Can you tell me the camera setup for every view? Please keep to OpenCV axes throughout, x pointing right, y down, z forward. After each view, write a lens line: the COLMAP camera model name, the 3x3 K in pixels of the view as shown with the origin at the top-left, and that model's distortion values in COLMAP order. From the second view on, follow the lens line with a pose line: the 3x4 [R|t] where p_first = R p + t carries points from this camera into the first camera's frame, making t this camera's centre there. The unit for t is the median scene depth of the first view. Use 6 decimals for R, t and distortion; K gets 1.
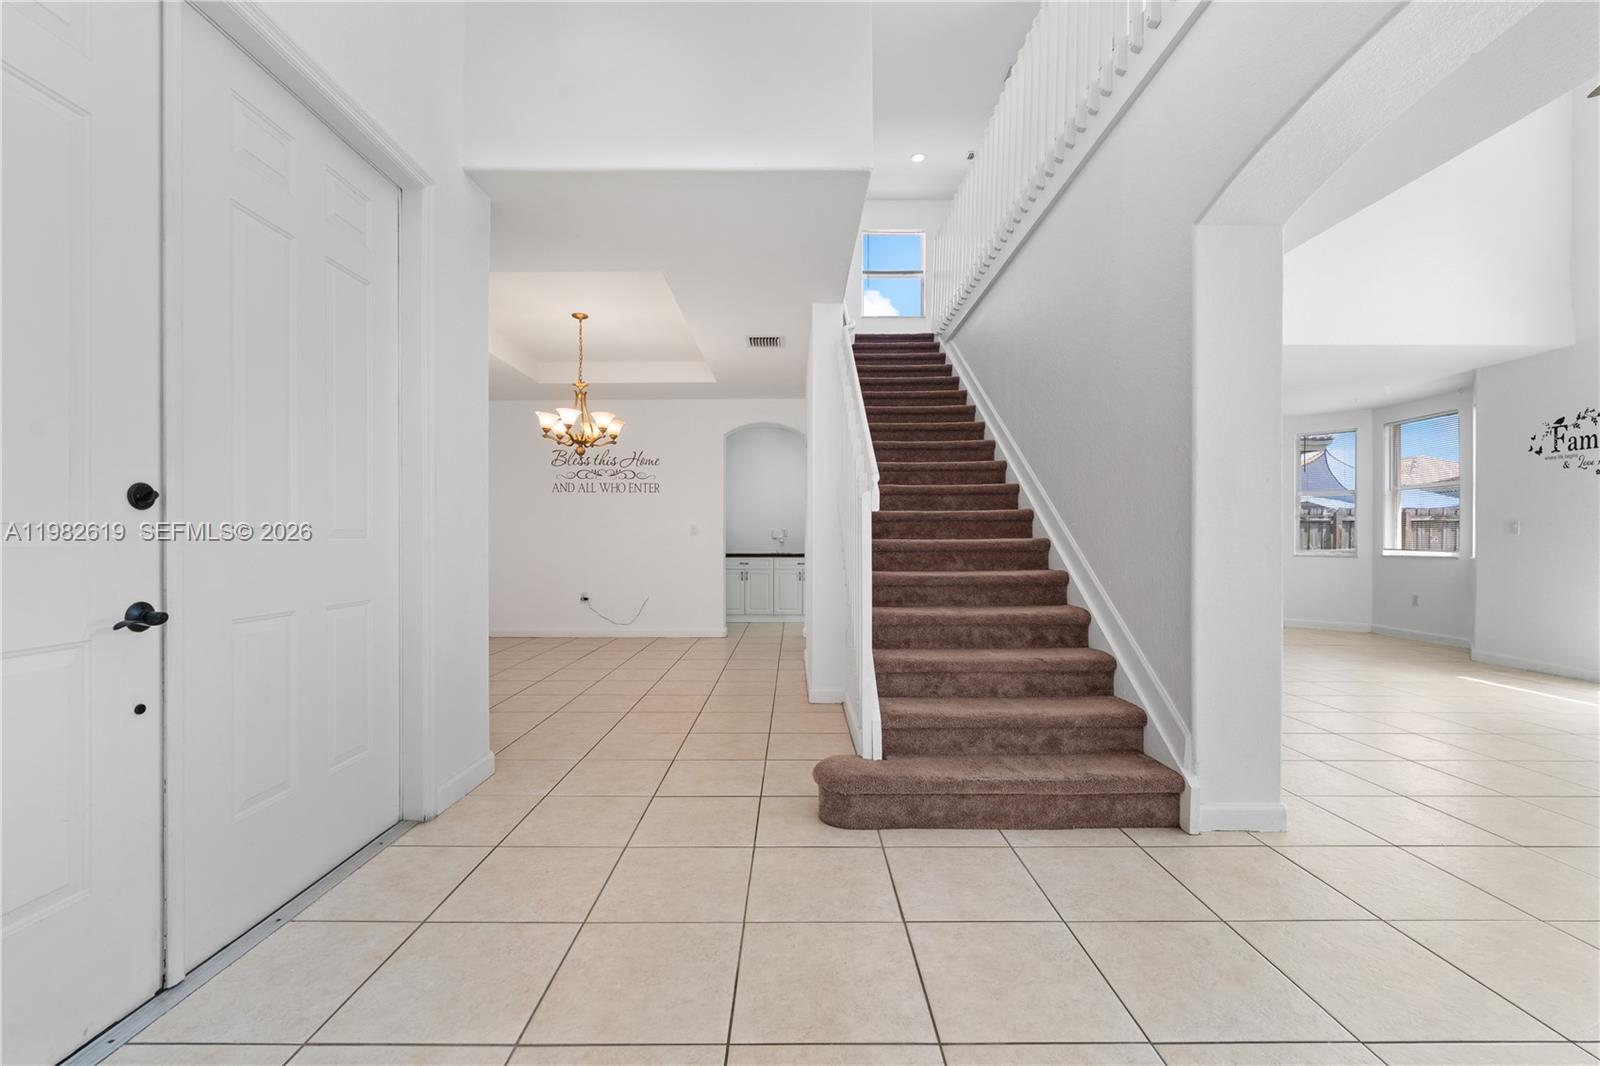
lens RADIAL K [[652.1, 0, 793.0], [0, 652.1, 547.2], [0, 0, 1]] dist [0.000687, -0.001541]
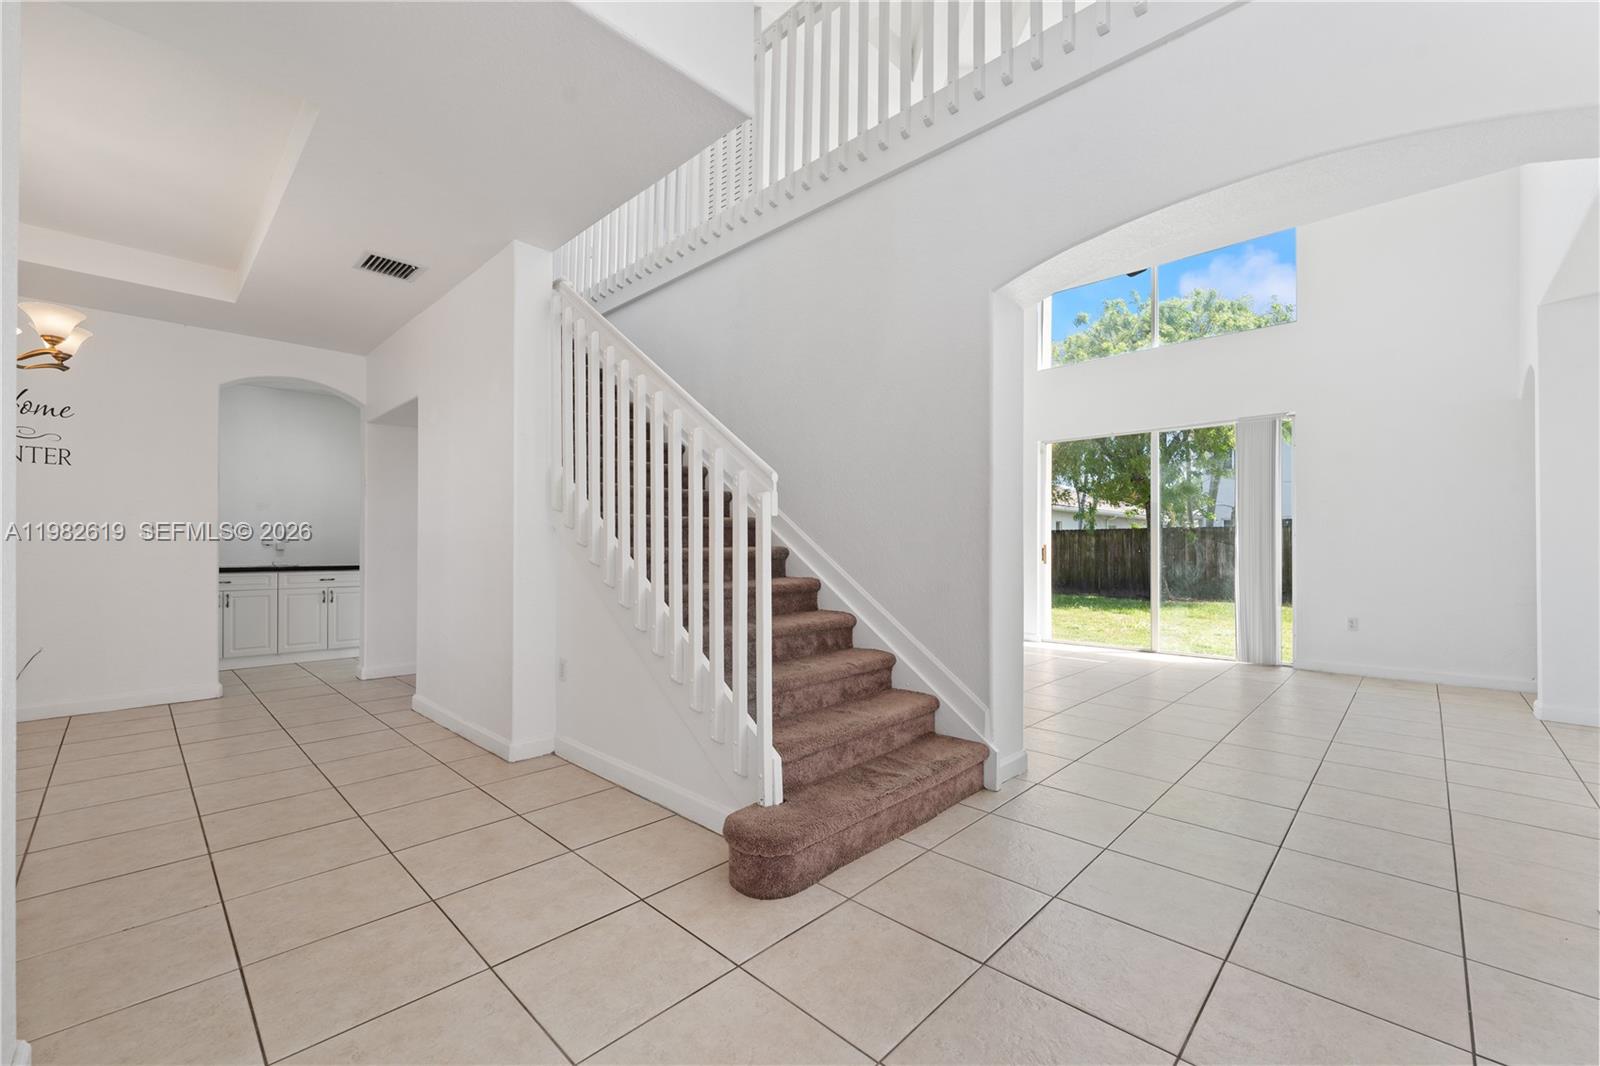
lens RADIAL K [[652.1, 0, 784.1], [0, 652.1, 547.9], [0, 0, 1]] dist [0.000687, -0.001541]
pose [[0.697396, 0.000708, 0.716685, -0.444016], [0.005963, 0.999959, -0.006790, -0.006298], [-0.716661, 0.009009, 0.697364, 0.356711]]
